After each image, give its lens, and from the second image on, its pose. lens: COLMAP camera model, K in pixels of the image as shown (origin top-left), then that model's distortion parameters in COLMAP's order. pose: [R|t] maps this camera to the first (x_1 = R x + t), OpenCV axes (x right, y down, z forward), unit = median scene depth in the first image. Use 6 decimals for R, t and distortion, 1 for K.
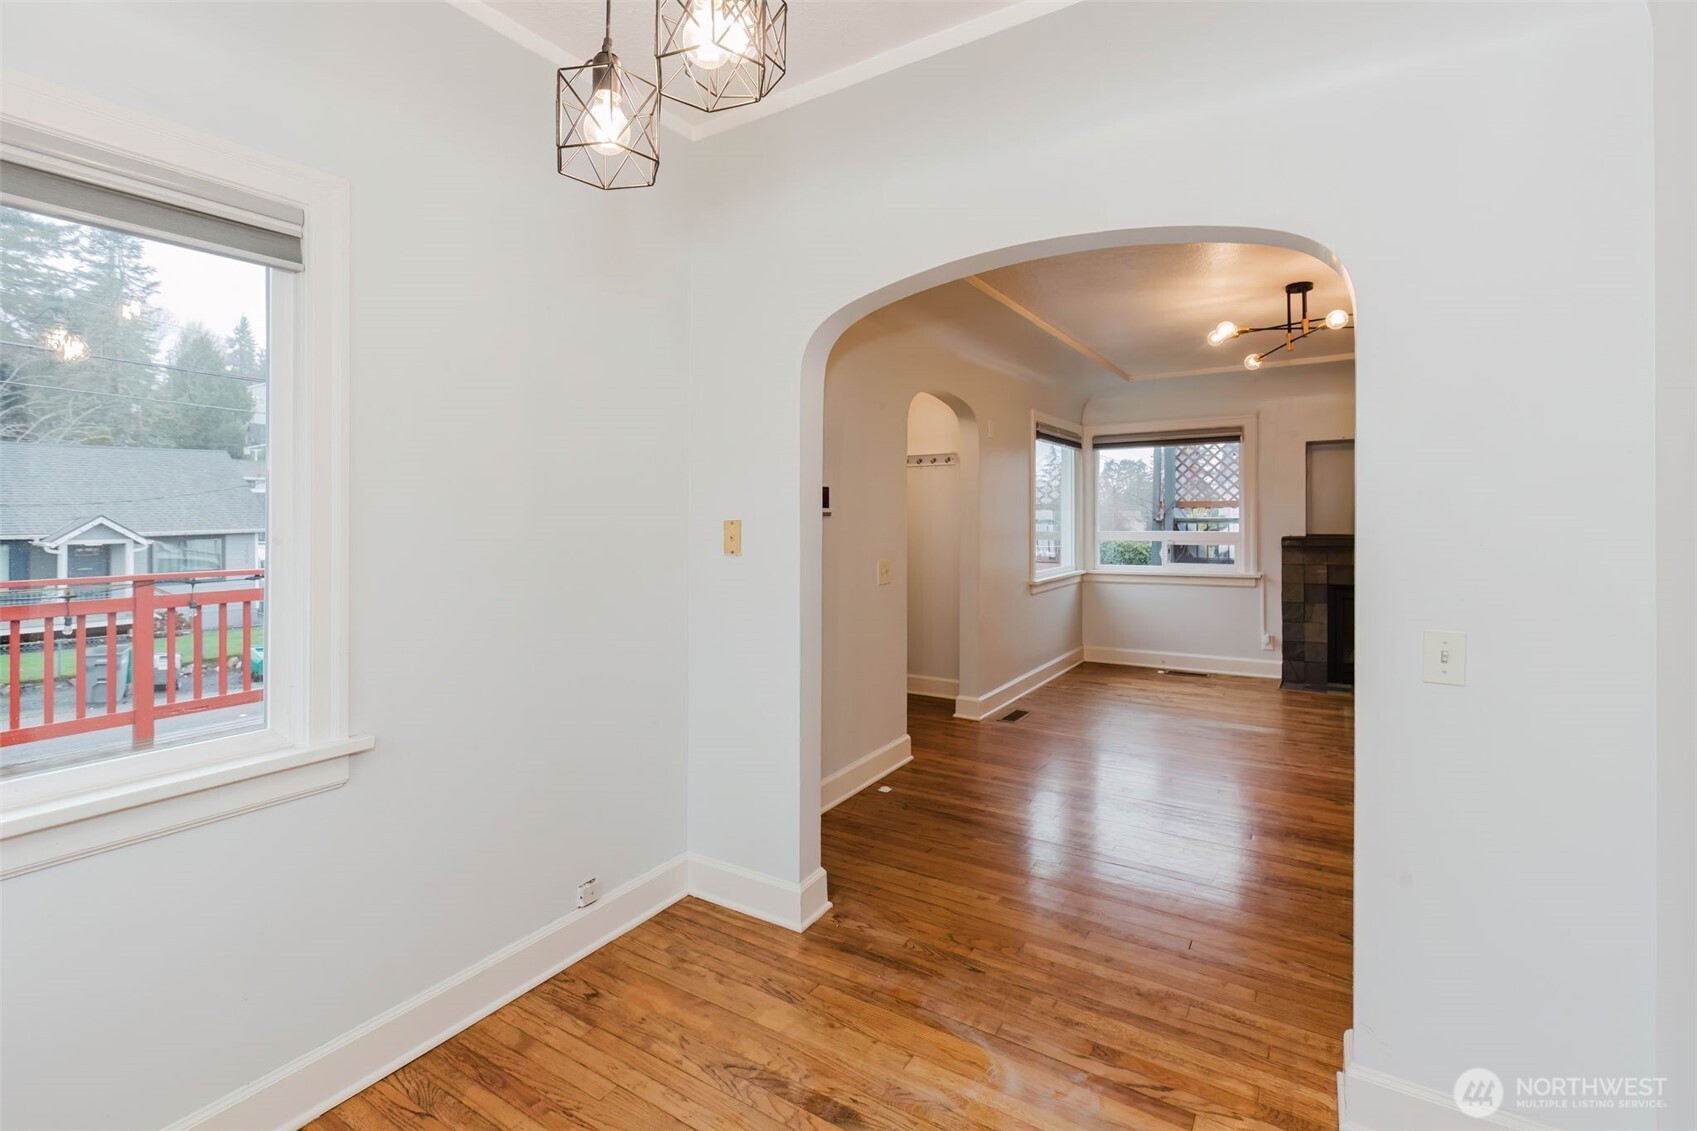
lens RADIAL K [[782.3, 0, 830.0], [0, 782.3, 514.0], [0, 0, 1]] dist [-0.003909, -0.000600]
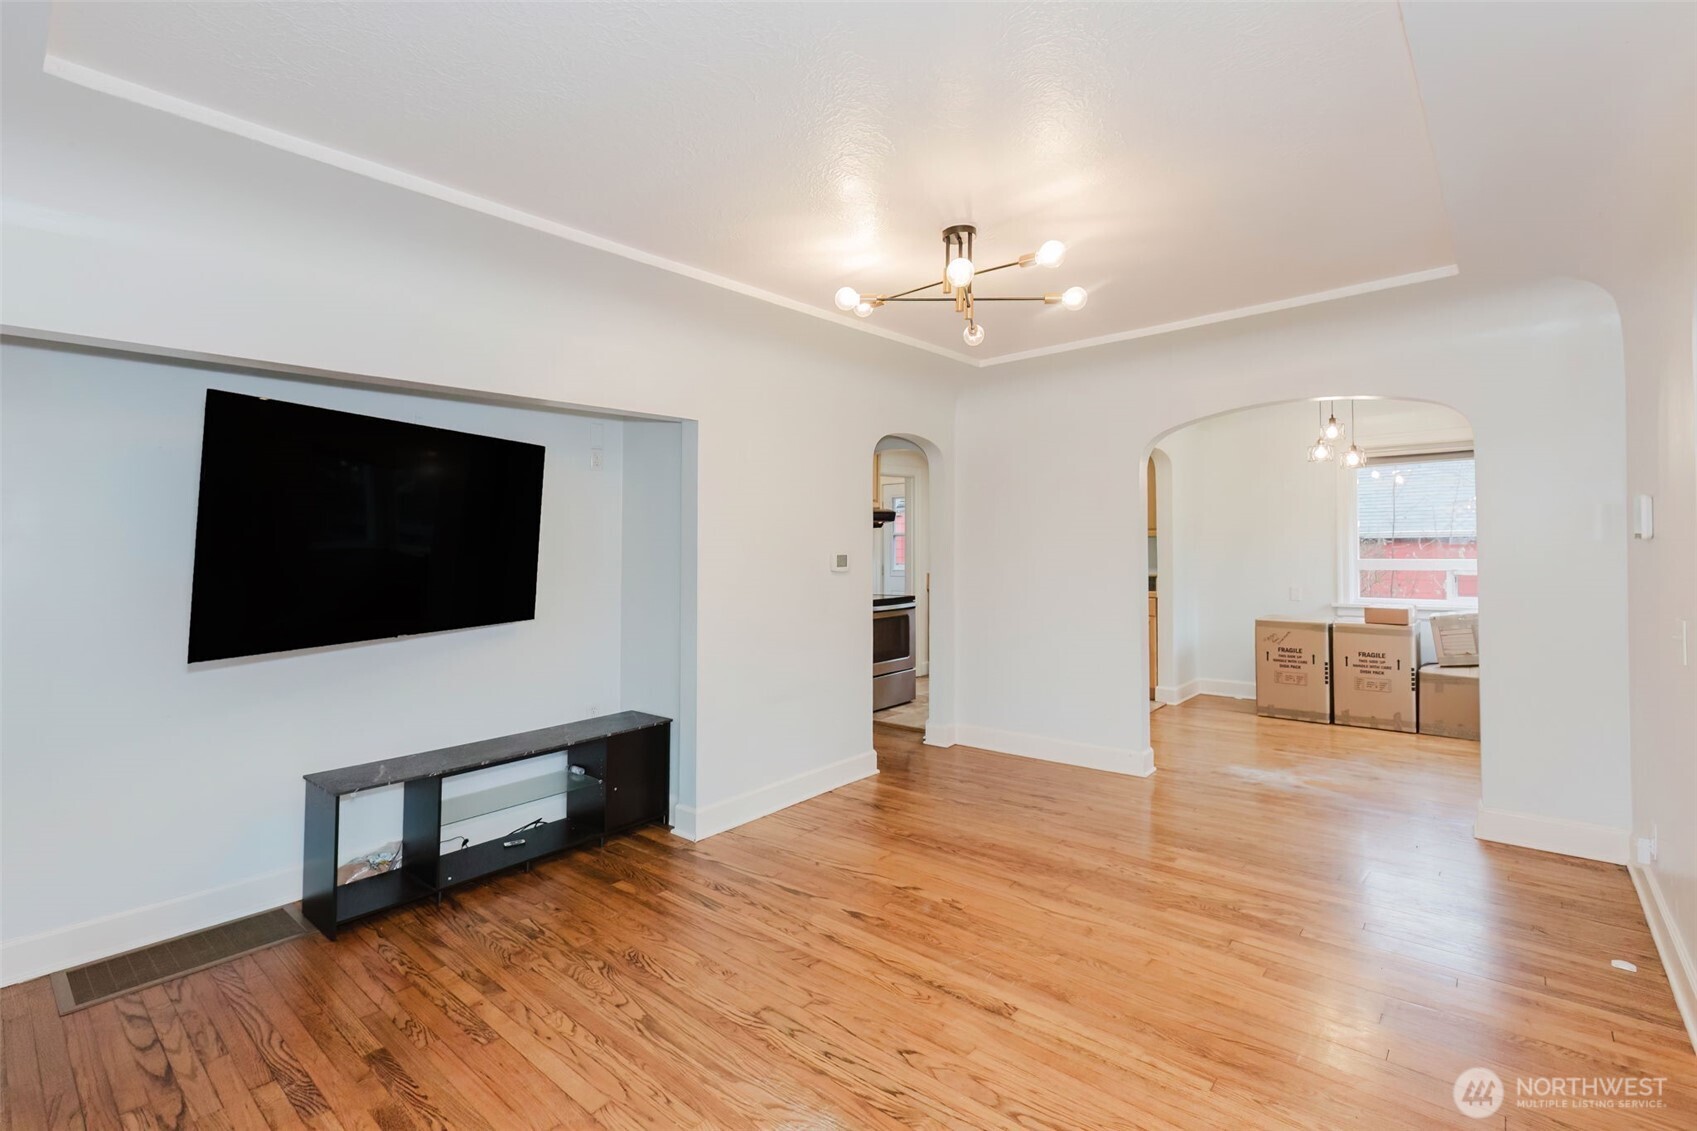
lens RADIAL K [[758.9, 0, 831.9], [0, 758.9, 518.2], [0, 0, 1]] dist [-0.000253, -0.000515]
pose [[-0.988334, 0.033154, 0.148652, 0.372422], [0.027809, 0.998895, -0.037891, -0.006341], [-0.149744, -0.033315, -0.988163, 1.054253]]
